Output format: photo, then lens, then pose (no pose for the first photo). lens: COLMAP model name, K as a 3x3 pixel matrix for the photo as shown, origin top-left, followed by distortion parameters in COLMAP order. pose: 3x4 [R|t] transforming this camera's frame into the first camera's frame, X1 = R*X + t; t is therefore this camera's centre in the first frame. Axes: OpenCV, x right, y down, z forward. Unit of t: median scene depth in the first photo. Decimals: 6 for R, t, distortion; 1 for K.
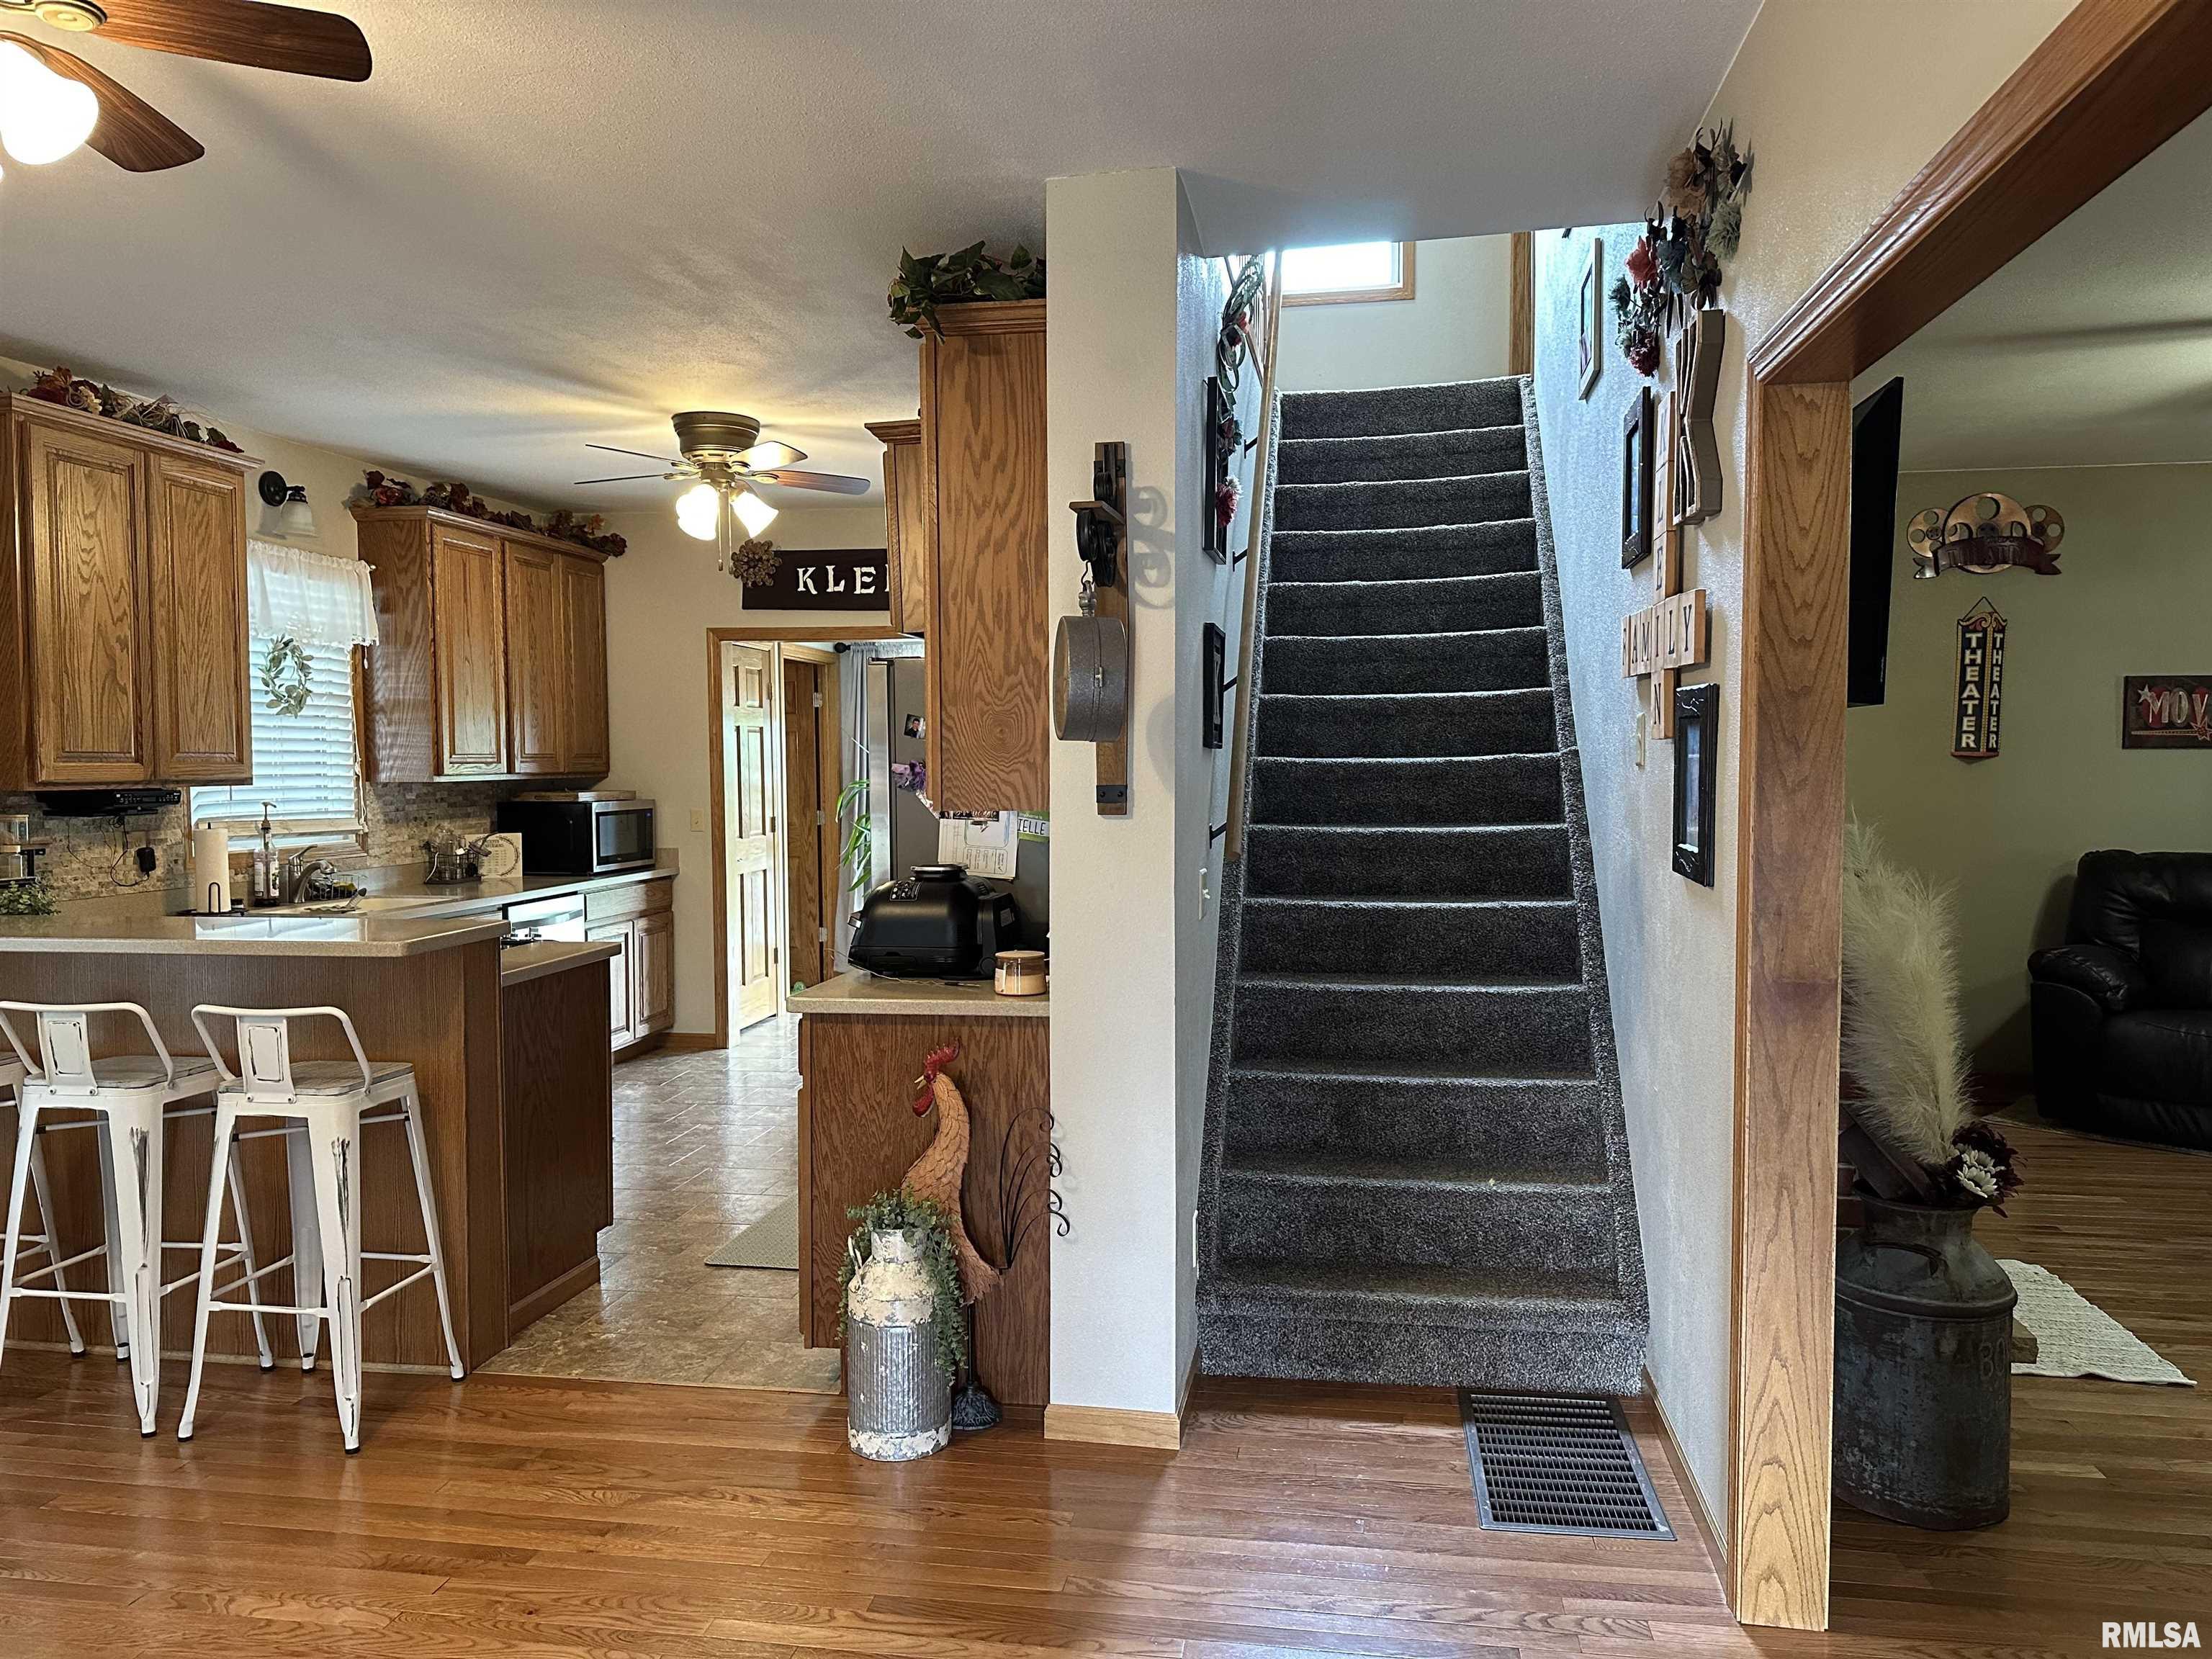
lens RADIAL K [[1547.3, 0, 1113.1], [0, 1547.3, 846.7], [0, 0, 1]] dist [0.105722, -0.129567]
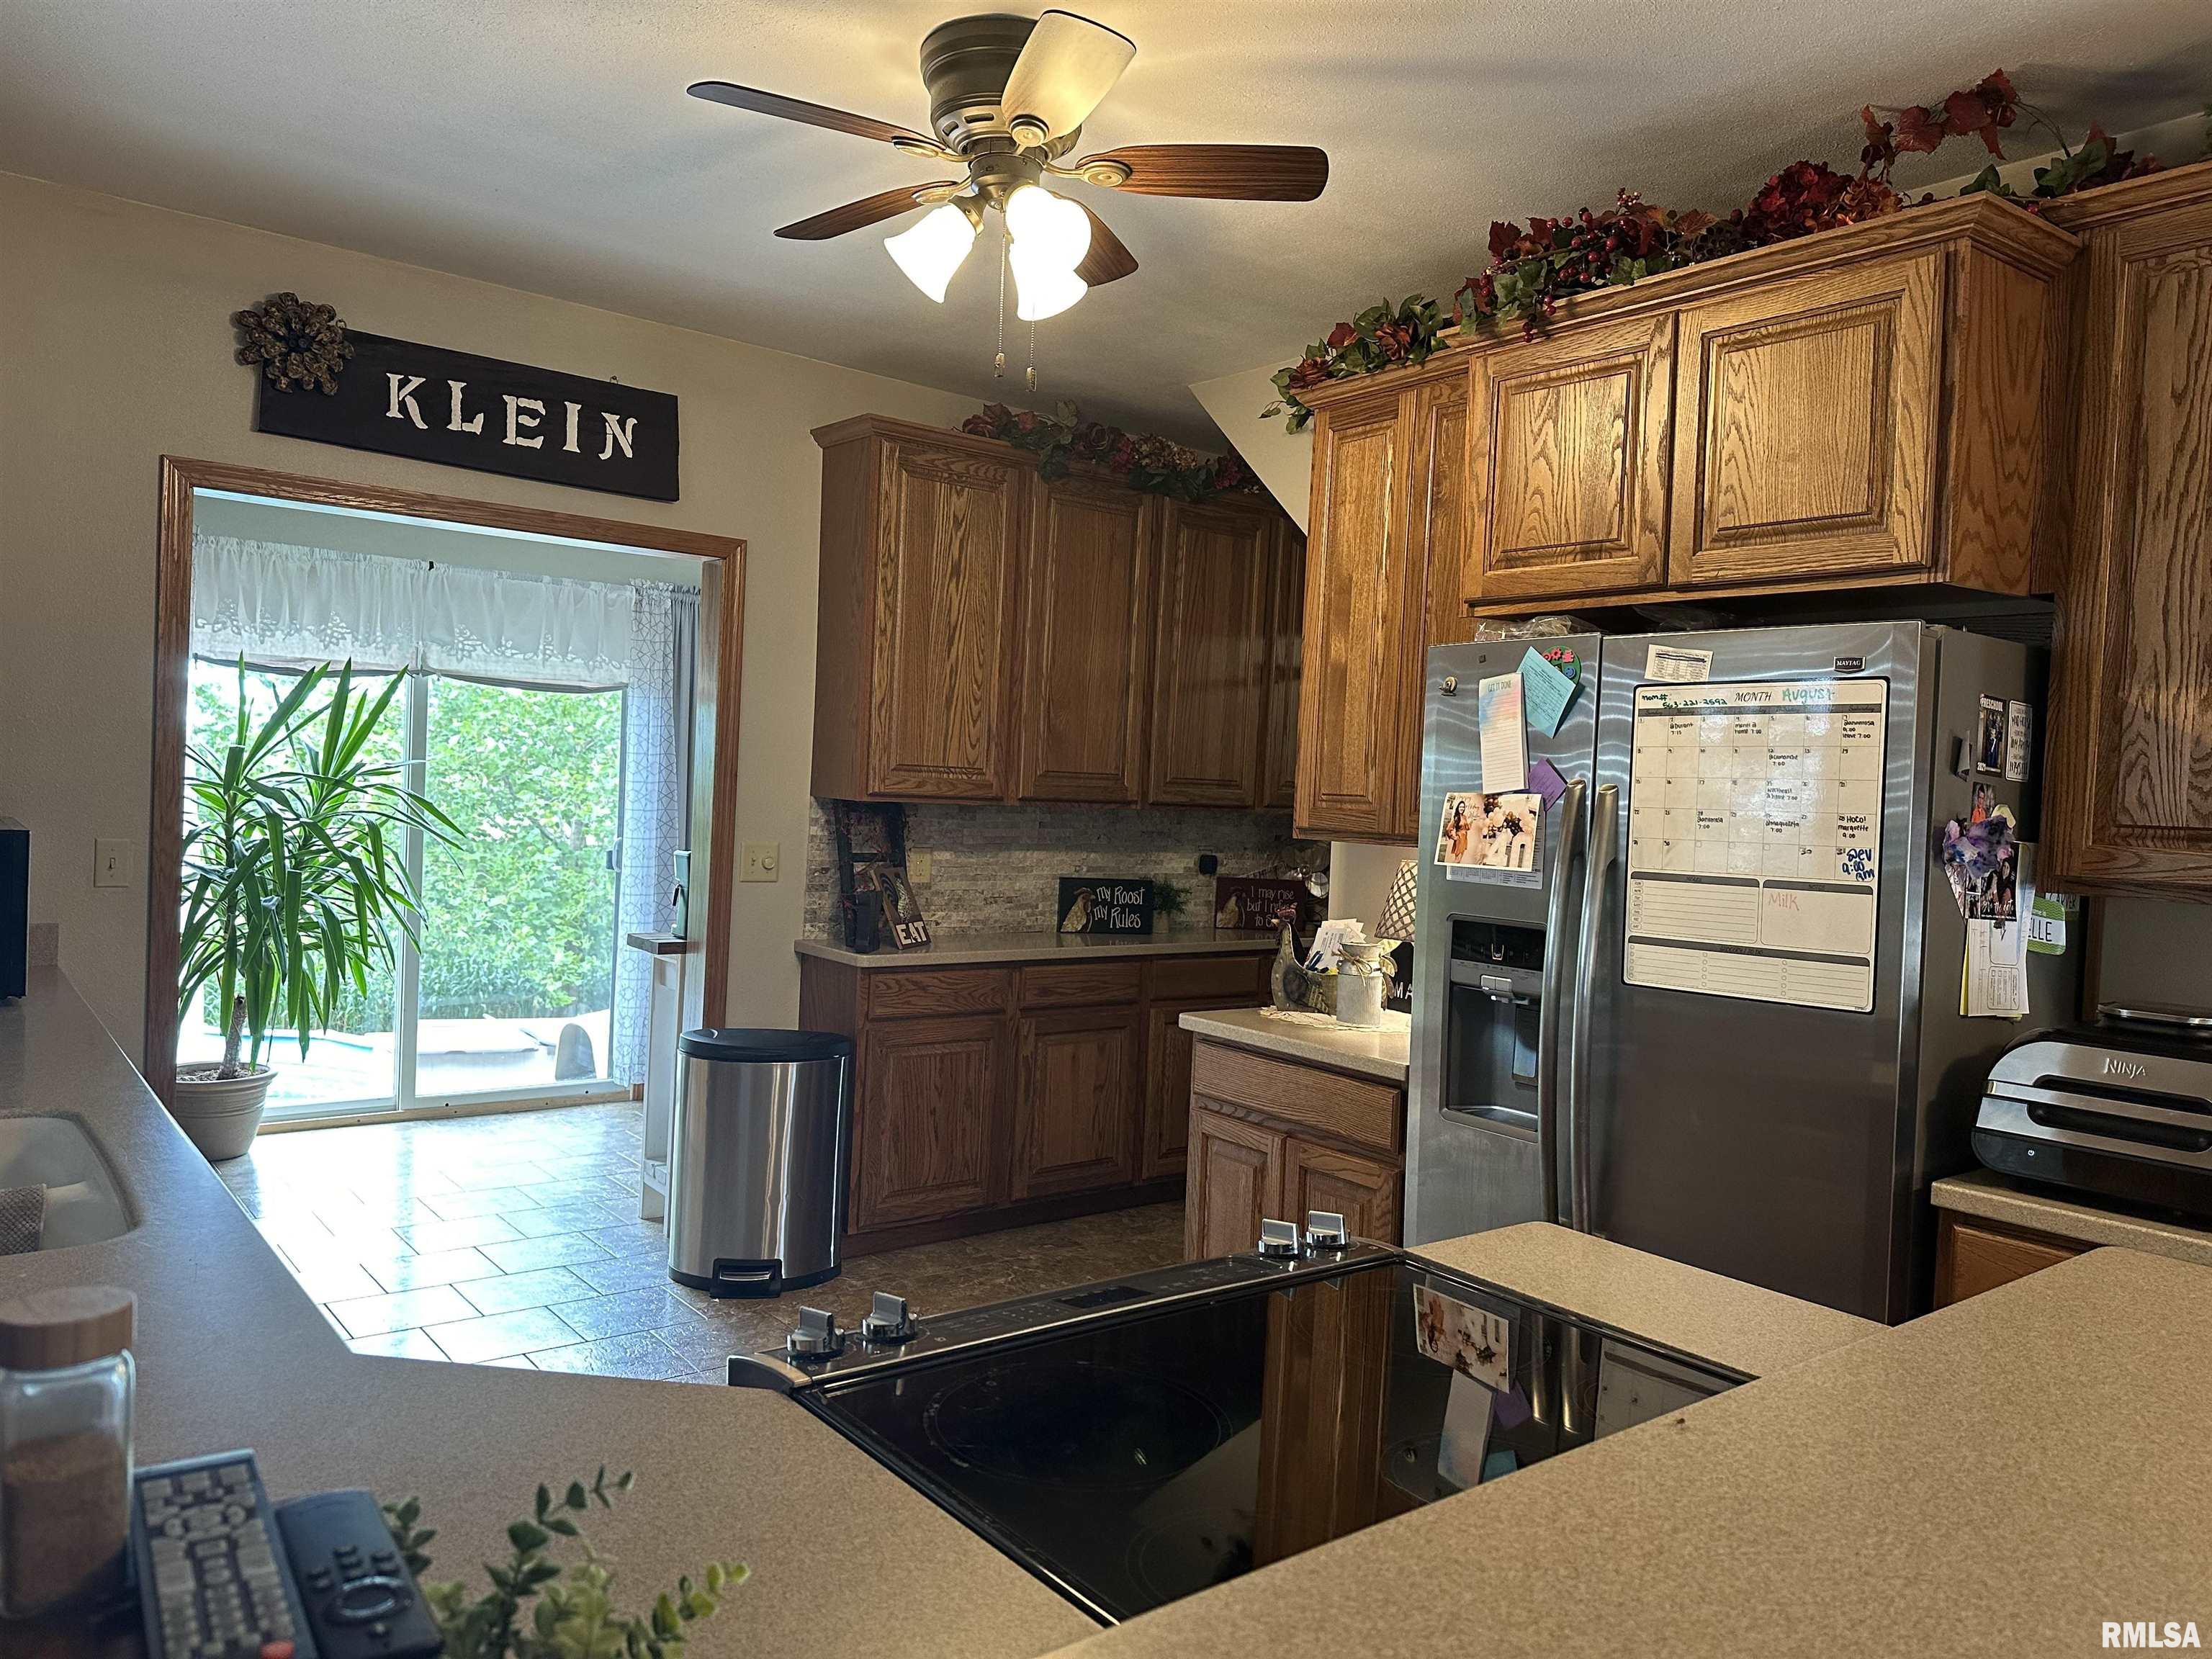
lens RADIAL K [[1547.3, 0, 1113.1], [0, 1547.3, 846.7], [0, 0, 1]] dist [0.105722, -0.129567]
pose [[0.683774, -0.000702, 0.729693, -0.490635], [0.000444, 1.000000, 0.000547, -0.026376], [-0.729693, -0.000050, 0.683774, 0.549999]]
